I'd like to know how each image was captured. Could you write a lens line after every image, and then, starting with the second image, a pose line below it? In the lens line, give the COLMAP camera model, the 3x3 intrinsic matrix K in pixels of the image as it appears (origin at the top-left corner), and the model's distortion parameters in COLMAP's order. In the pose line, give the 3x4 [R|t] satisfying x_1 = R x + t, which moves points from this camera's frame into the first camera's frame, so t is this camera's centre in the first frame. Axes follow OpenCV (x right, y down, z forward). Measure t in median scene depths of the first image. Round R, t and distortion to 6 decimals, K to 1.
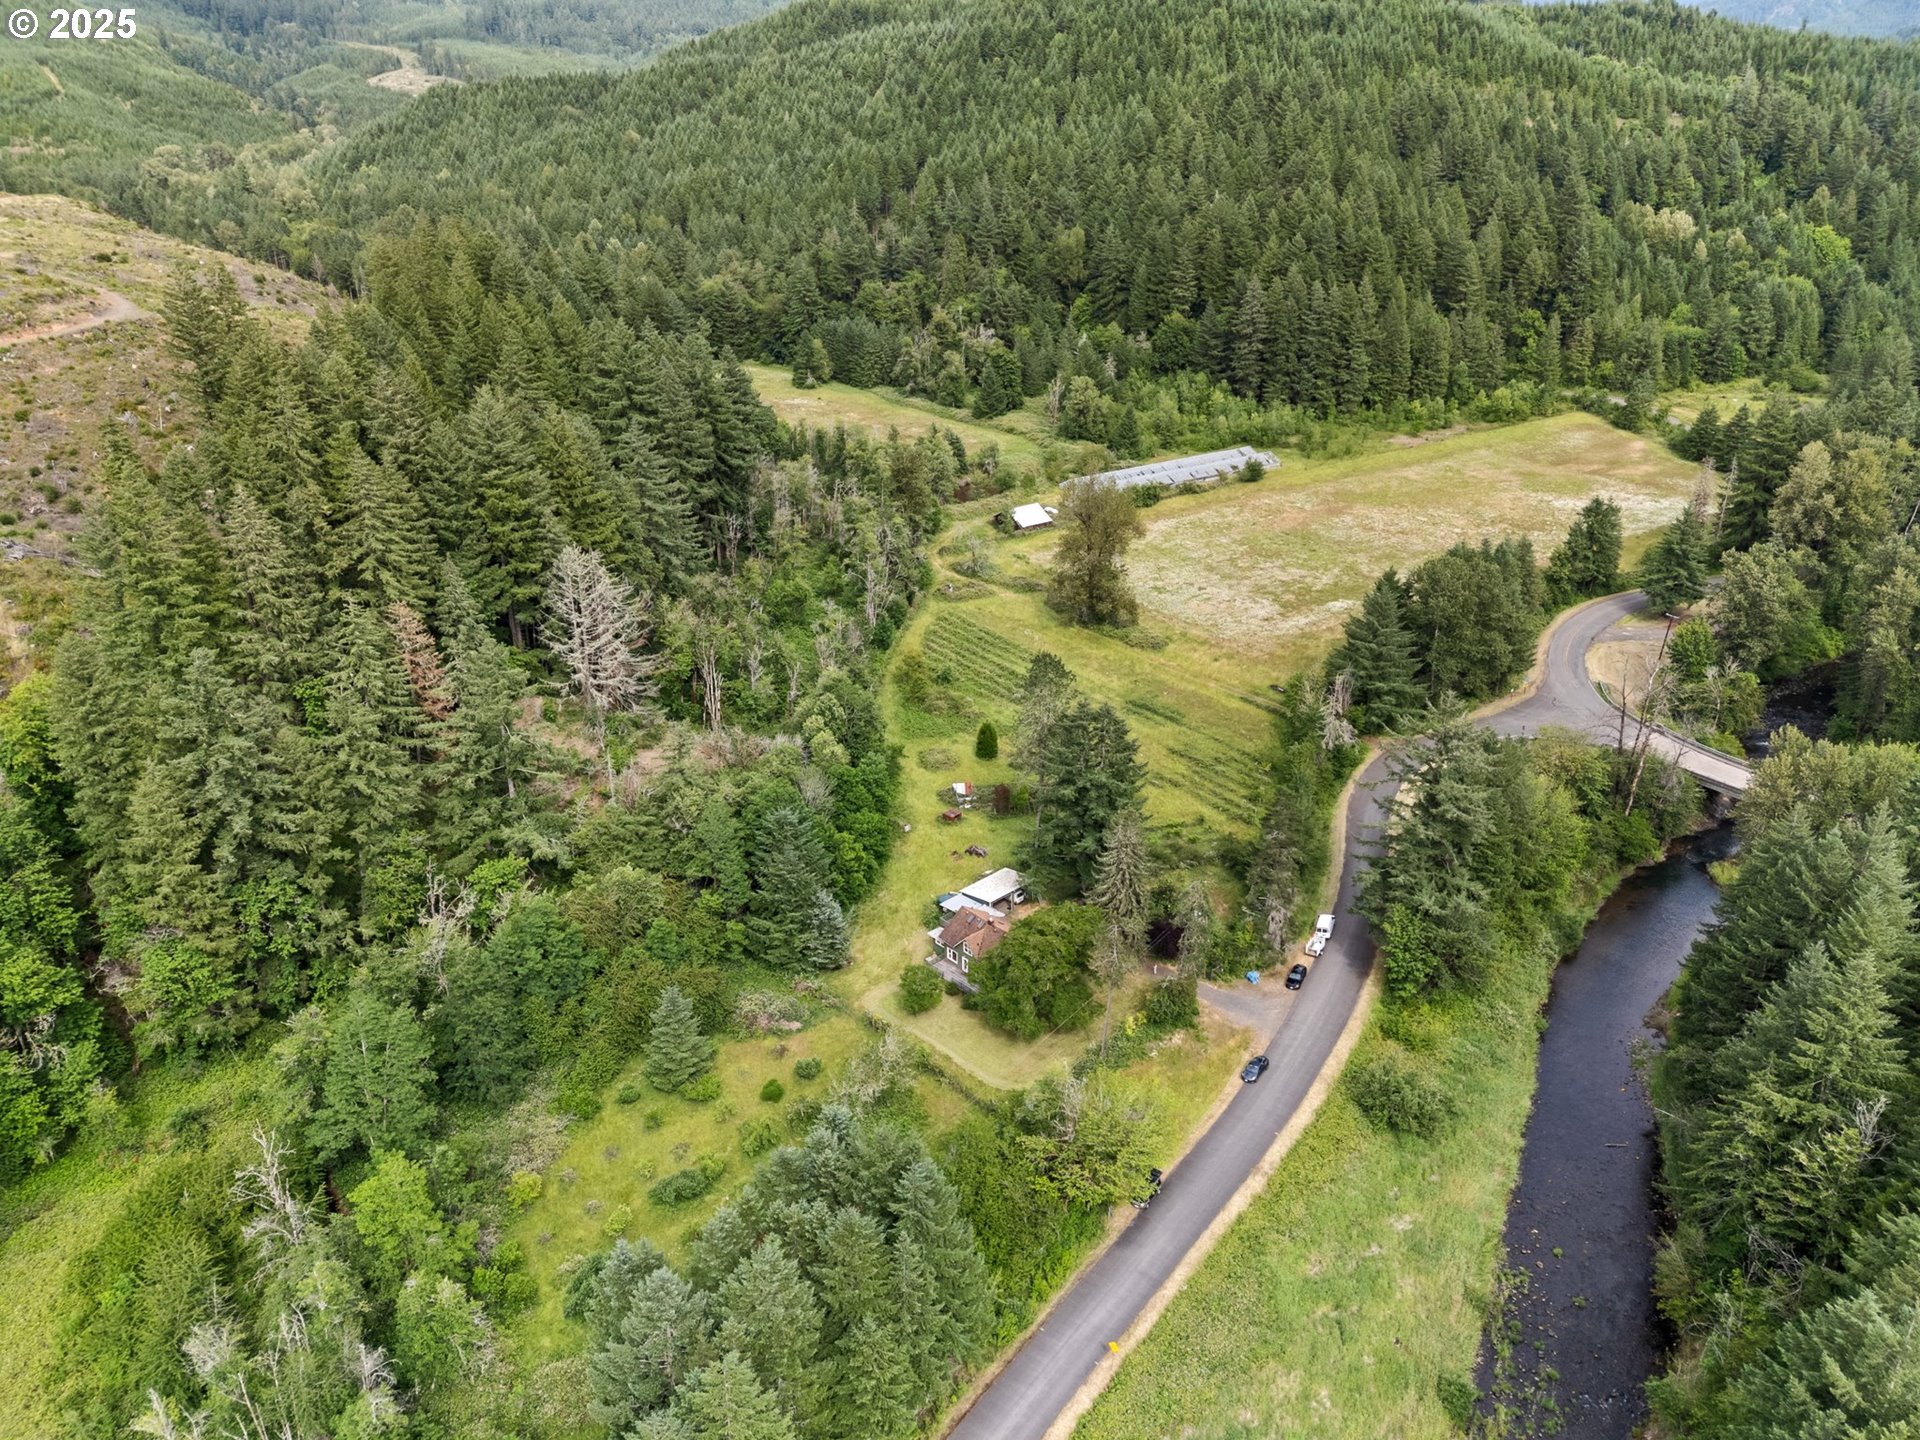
lens RADIAL K [[1410.9, 0, 957.5], [0, 1410.9, 725.4], [0, 0, 1]] dist [0.072295, -0.061006]
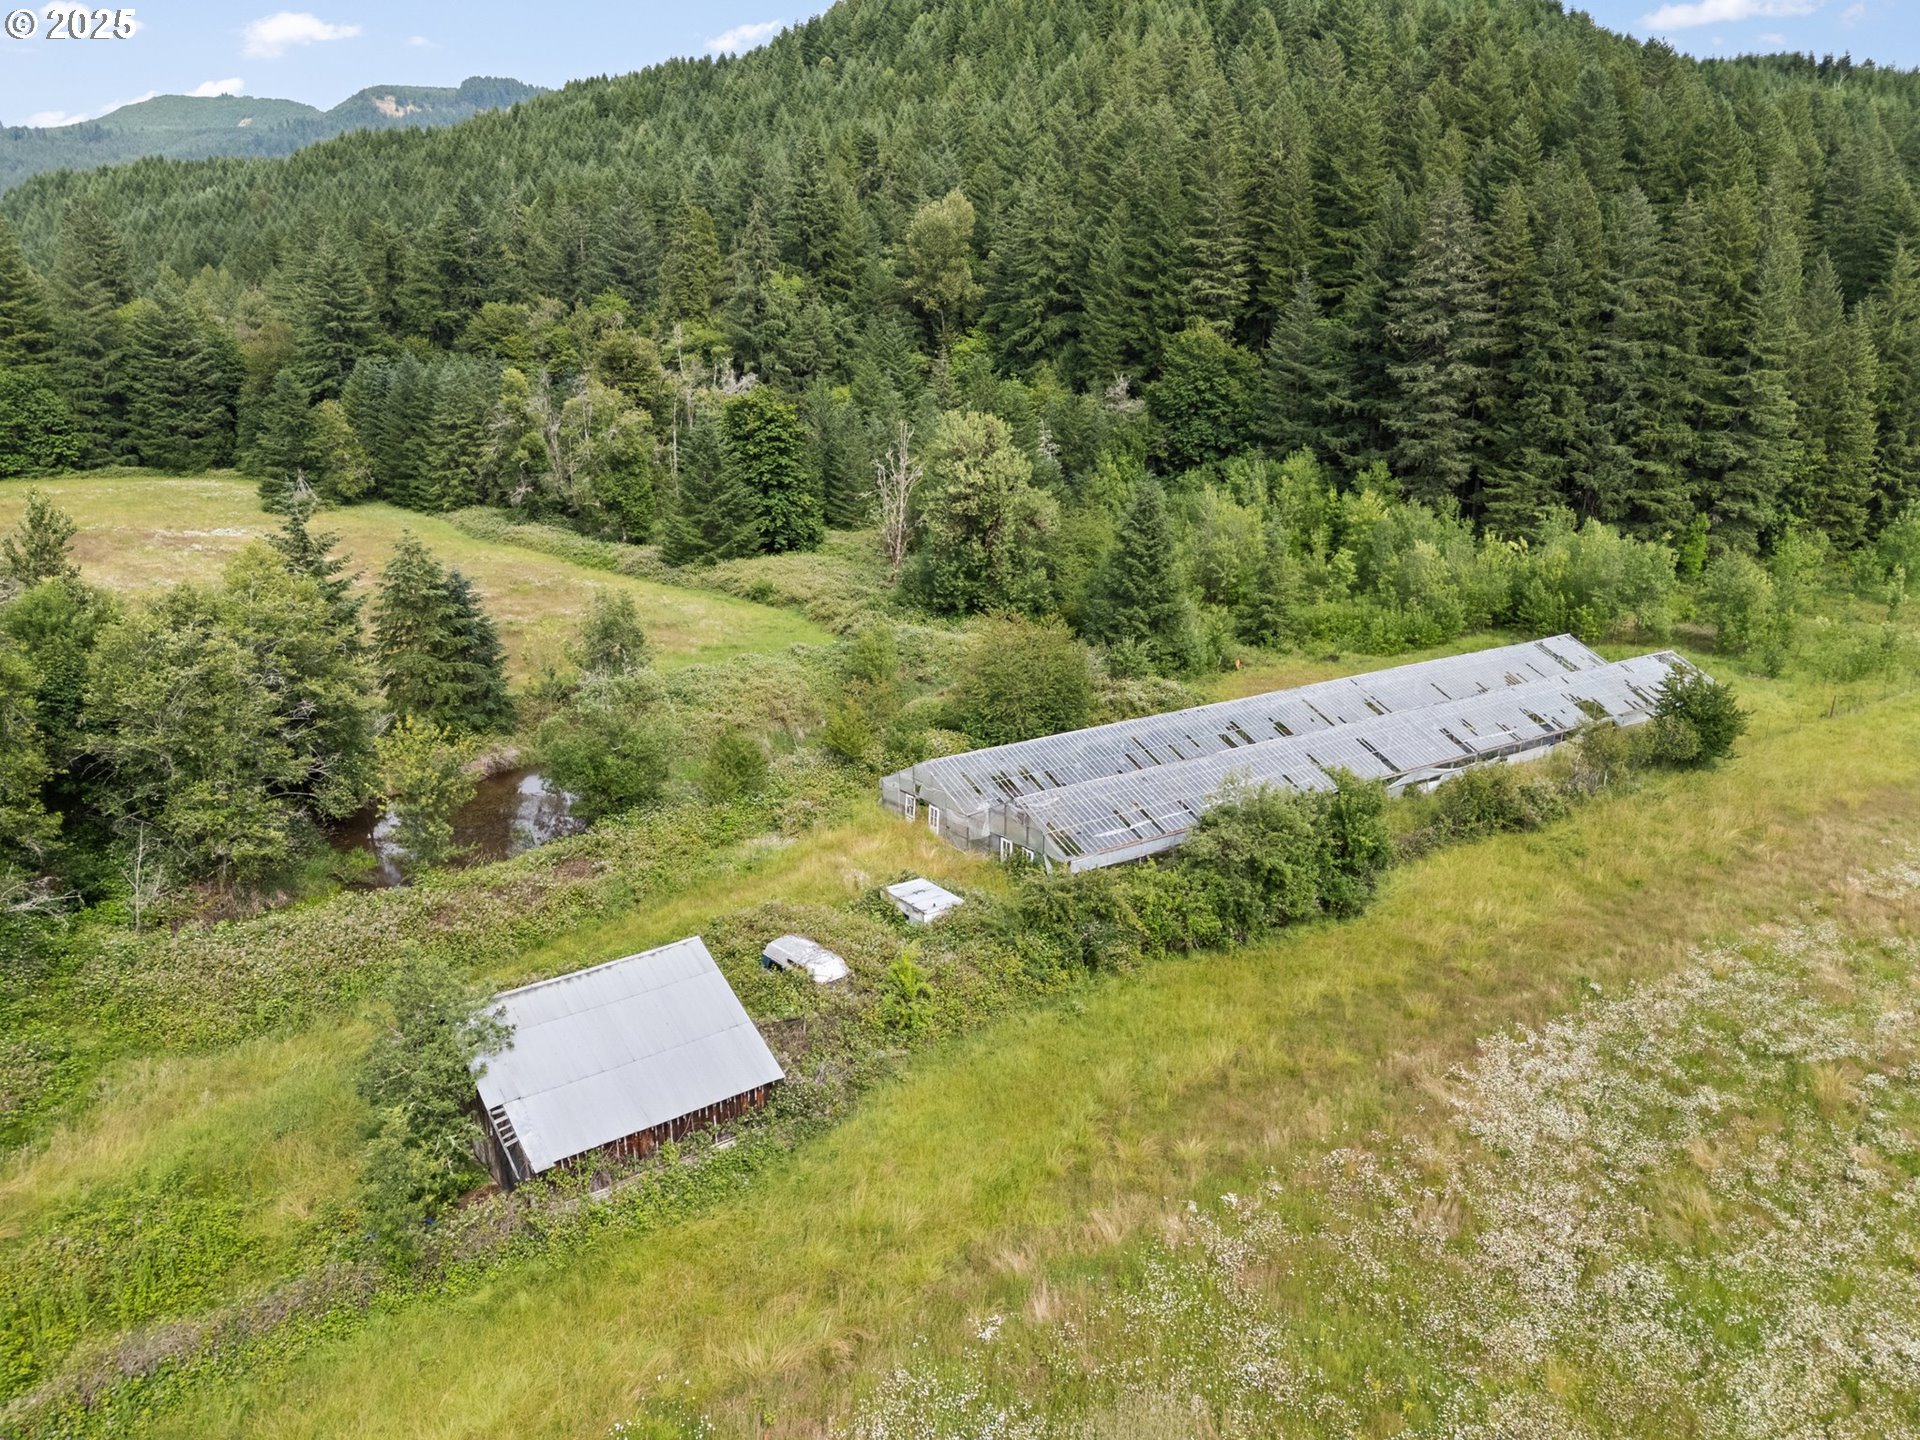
lens RADIAL K [[1410.9, 0, 963.9], [0, 1410.9, 724.1], [0, 0, 1]] dist [0.072295, -0.061006]
pose [[0.996874, -0.001316, 0.078998, 0.054187], [0.014294, 0.986365, -0.163952, -0.114649], [-0.077705, 0.164568, 0.983300, 0.625798]]
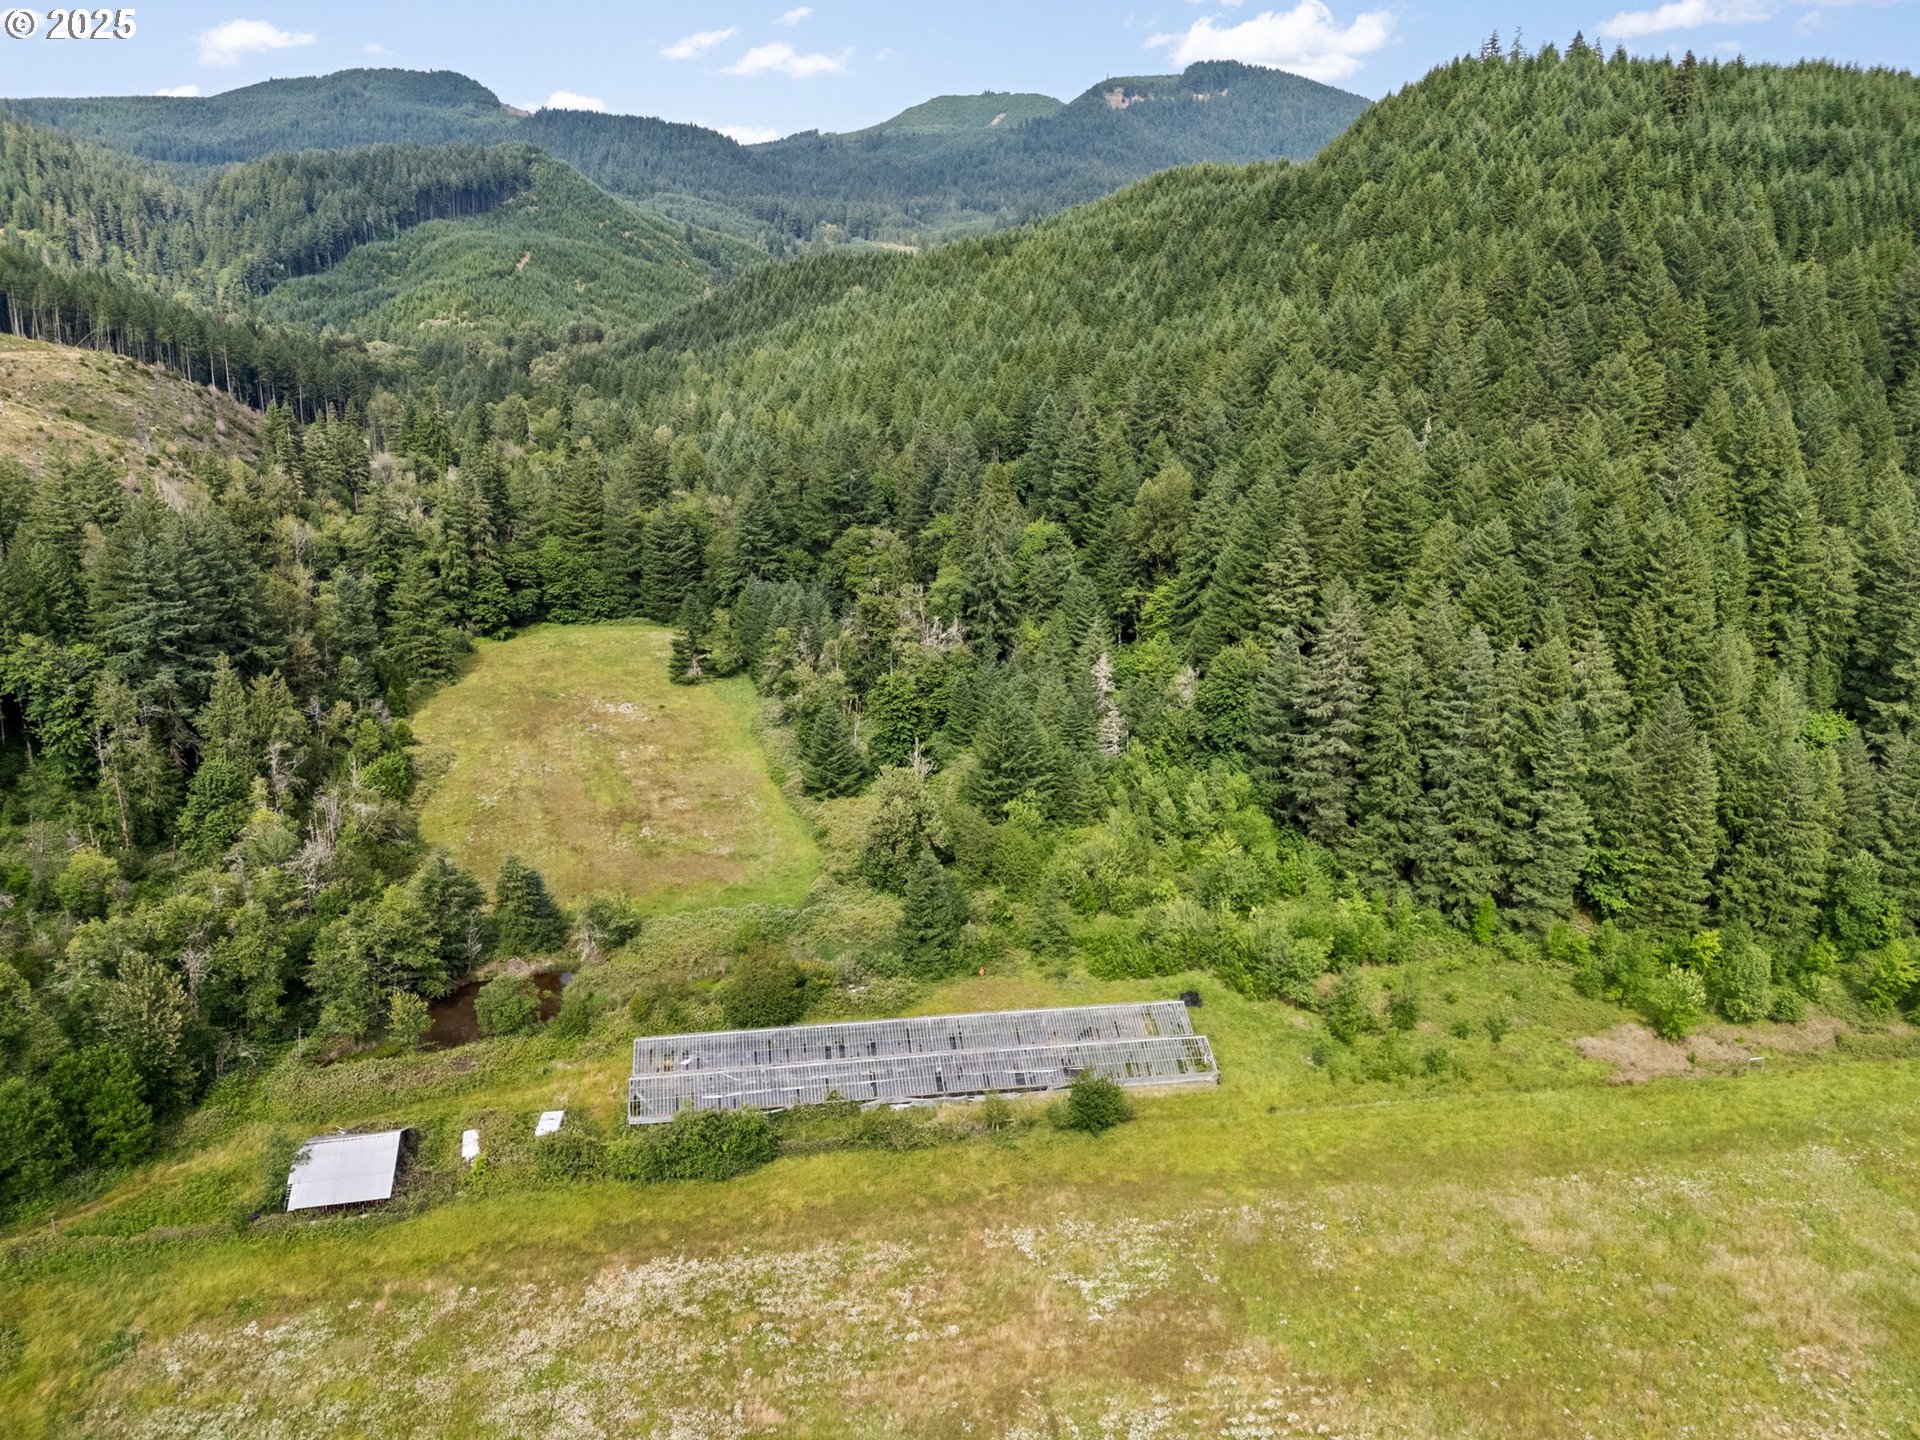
lens RADIAL K [[1410.9, 0, 954.7], [0, 1410.9, 724.6], [0, 0, 1]] dist [0.072295, -0.061006]
pose [[0.919786, 0.136025, -0.368090, 0.245409], [-0.182171, 0.978812, -0.093496, -0.192675], [0.347573, 0.153051, 0.925077, 0.493153]]
